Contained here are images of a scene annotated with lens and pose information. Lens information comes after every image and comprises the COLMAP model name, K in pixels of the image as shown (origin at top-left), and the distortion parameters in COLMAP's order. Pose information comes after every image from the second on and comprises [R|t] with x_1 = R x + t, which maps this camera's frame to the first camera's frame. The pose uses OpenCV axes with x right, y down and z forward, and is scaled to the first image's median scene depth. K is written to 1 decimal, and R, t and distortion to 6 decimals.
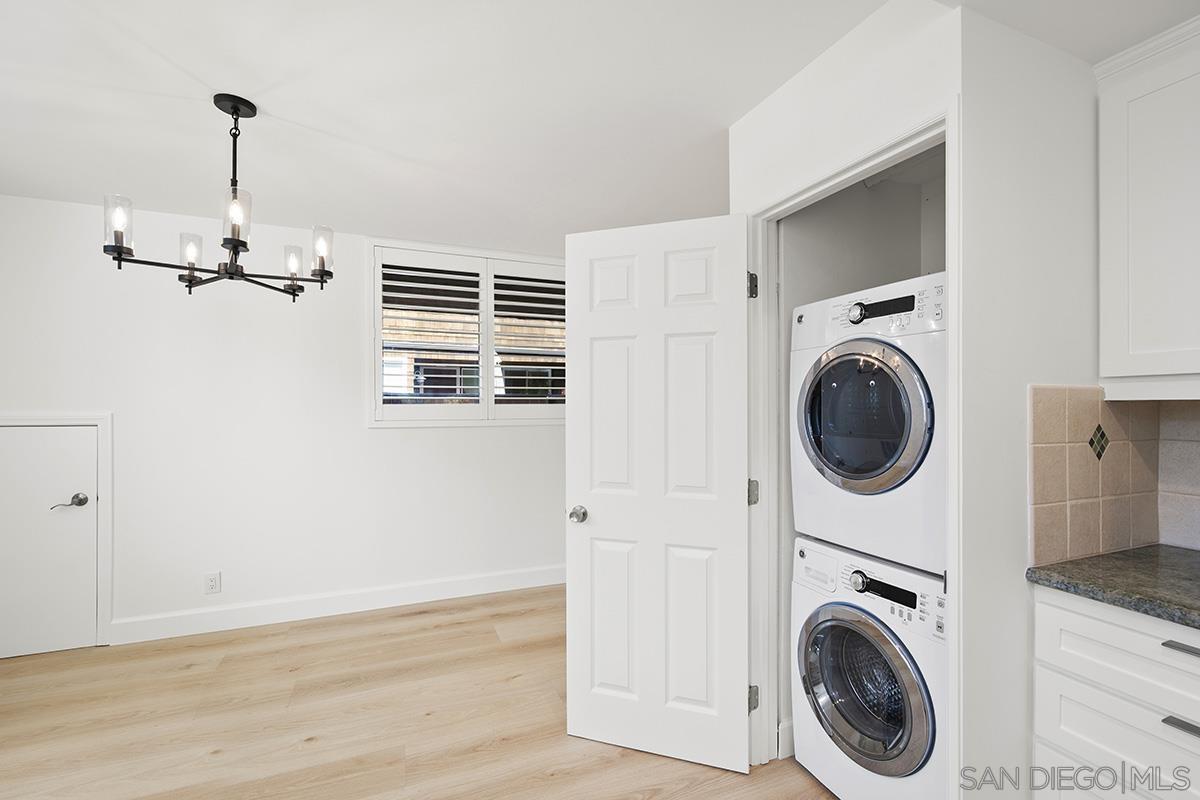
lens RADIAL K [[513.1, 0, 593.8], [0, 513.1, 407.1], [0, 0, 1]] dist [-0.002325, 0.000004]
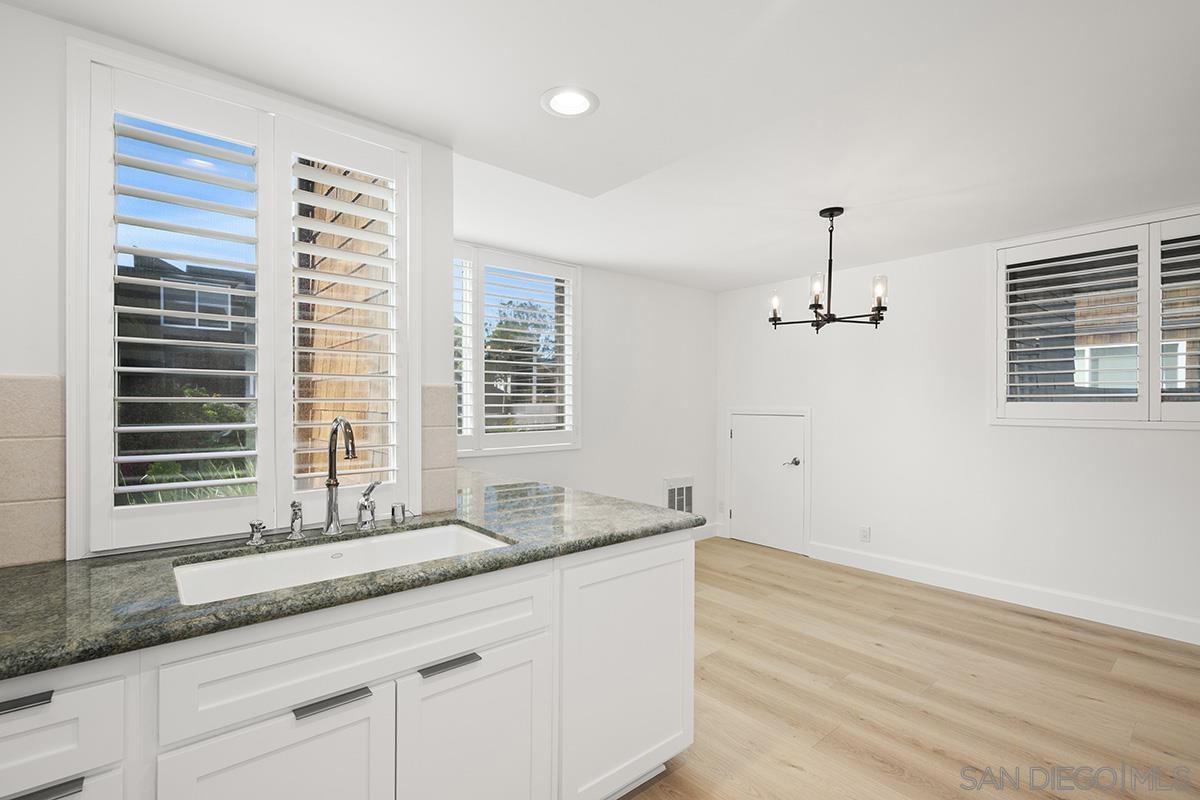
lens RADIAL K [[535.1, 0, 588.6], [0, 535.1, 421.6], [0, 0, 1]] dist [-0.003403, 0.000191]
pose [[0.290592, 0.032032, -0.956311, 0.418363], [-0.003844, 0.999471, 0.032310, 0.002016], [0.956839, -0.005713, 0.290561, -0.119887]]
